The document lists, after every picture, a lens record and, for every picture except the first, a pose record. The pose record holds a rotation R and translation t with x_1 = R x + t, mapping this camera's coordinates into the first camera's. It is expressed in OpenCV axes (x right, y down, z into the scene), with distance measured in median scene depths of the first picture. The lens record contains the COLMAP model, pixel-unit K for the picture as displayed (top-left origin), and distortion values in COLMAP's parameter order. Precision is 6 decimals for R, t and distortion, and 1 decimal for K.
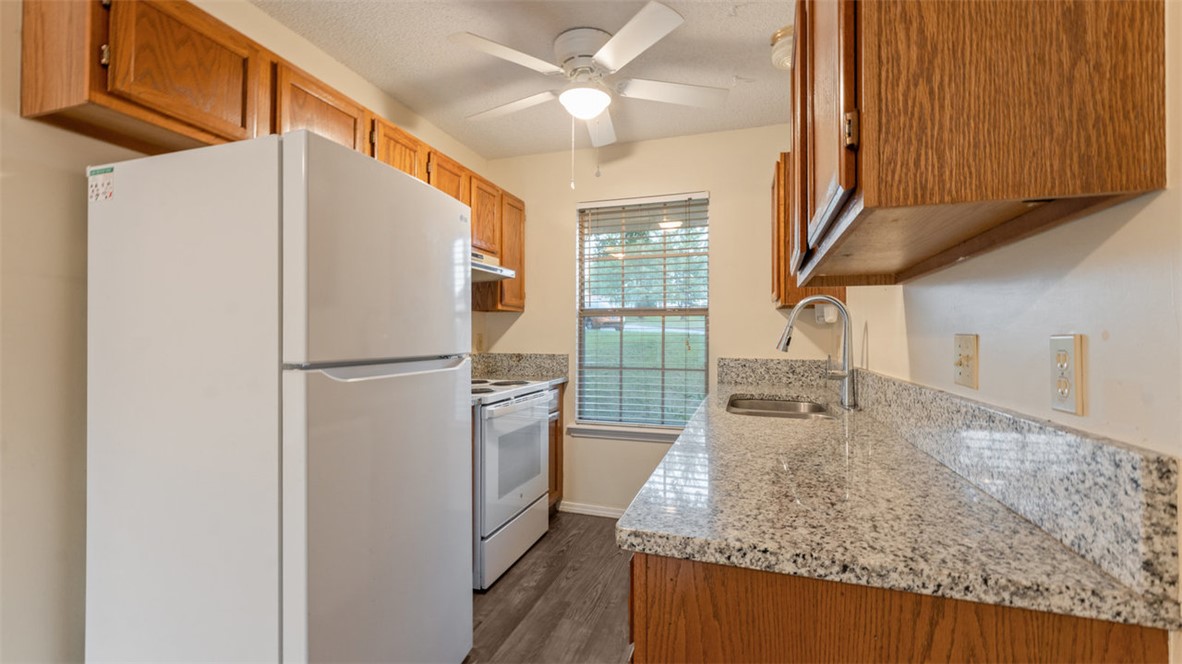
lens RADIAL K [[475.2, 0, 581.5], [0, 475.2, 336.2], [0, 0, 1]] dist [-0.000486, -0.000185]
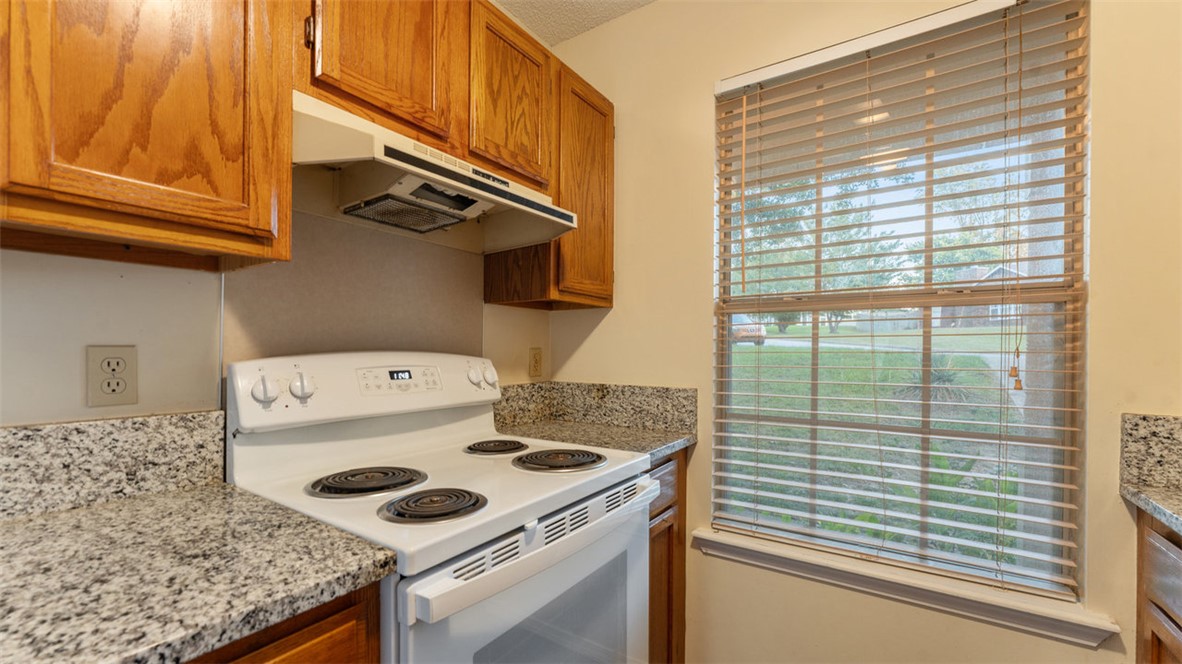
lens RADIAL K [[475.2, 0, 568.2], [0, 475.2, 353.6], [0, 0, 1]] dist [-0.000486, -0.000185]
pose [[0.954343, 0.003686, -0.298690, -0.007349], [-0.002060, 0.999981, 0.005759, -0.001942], [0.298706, -0.004881, 0.954333, 0.512195]]
